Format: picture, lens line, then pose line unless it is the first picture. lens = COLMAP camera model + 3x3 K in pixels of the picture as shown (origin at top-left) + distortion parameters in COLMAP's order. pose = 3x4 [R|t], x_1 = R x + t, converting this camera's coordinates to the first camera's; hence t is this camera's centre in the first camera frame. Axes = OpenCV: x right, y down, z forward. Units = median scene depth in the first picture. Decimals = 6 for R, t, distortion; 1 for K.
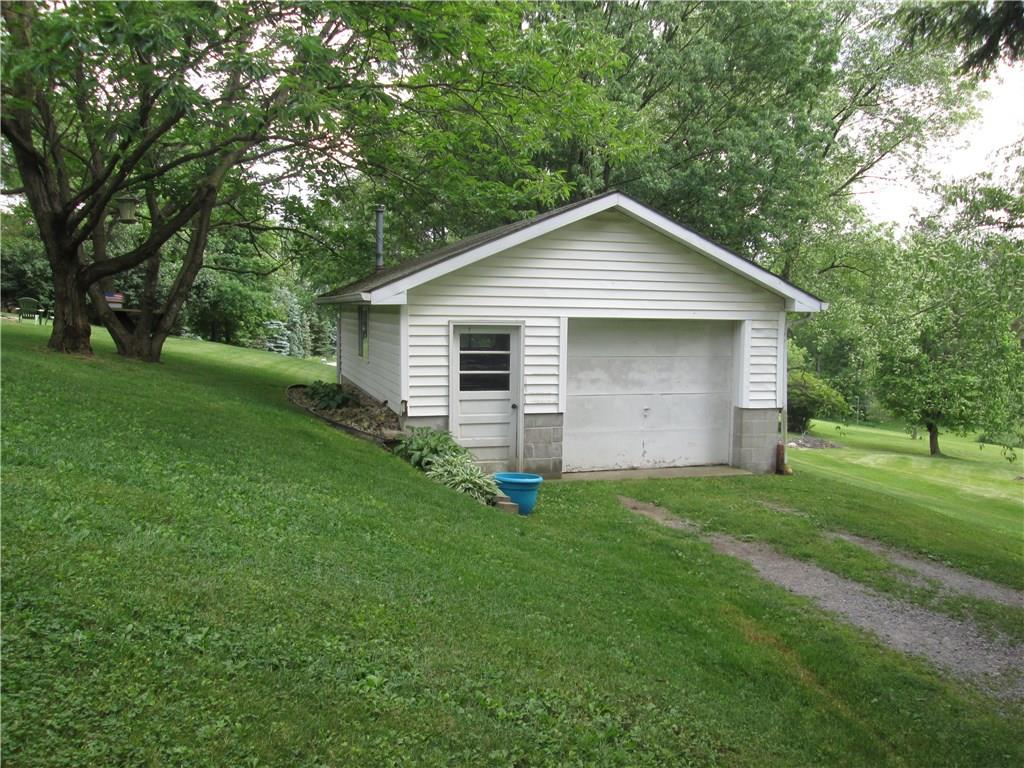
lens RADIAL K [[858.1, 0, 512.0], [0, 858.1, 384.0], [0, 0, 1]] dist [-0.044686, 0.007893]
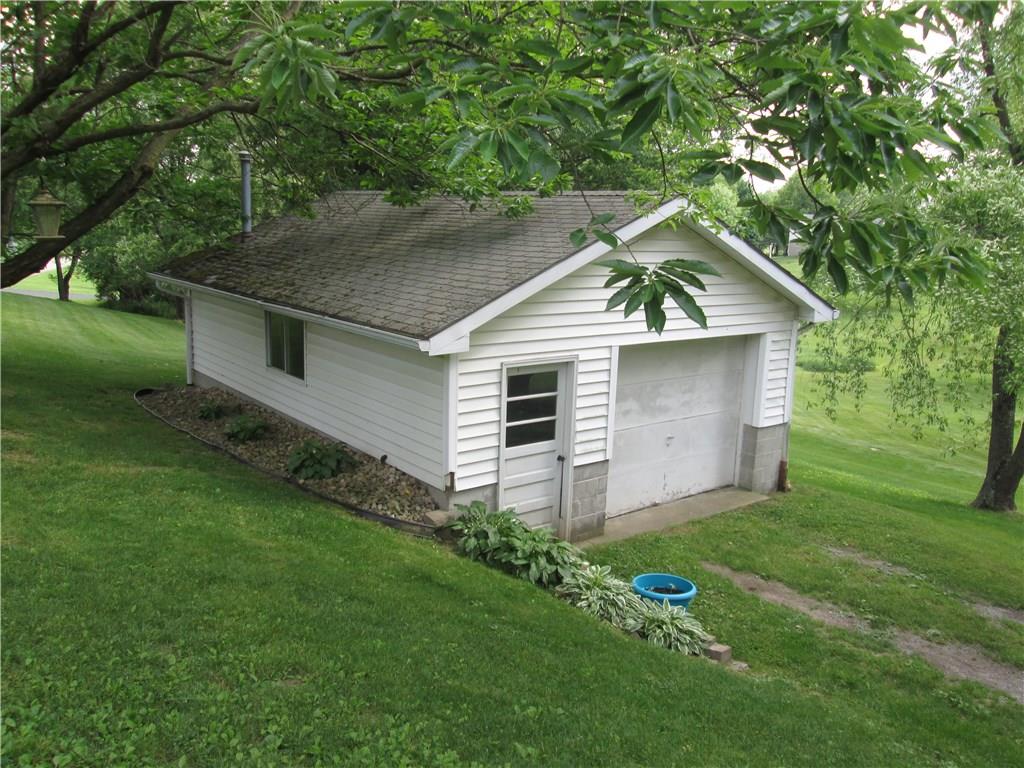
lens RADIAL K [[858.1, 0, 512.0], [0, 858.1, 384.0], [0, 0, 1]] dist [-0.044686, 0.007893]
pose [[0.932615, -0.050638, 0.357303, -0.326673], [0.006836, 0.992407, 0.122804, -0.143657], [-0.360808, -0.112086, 0.925880, 0.274809]]
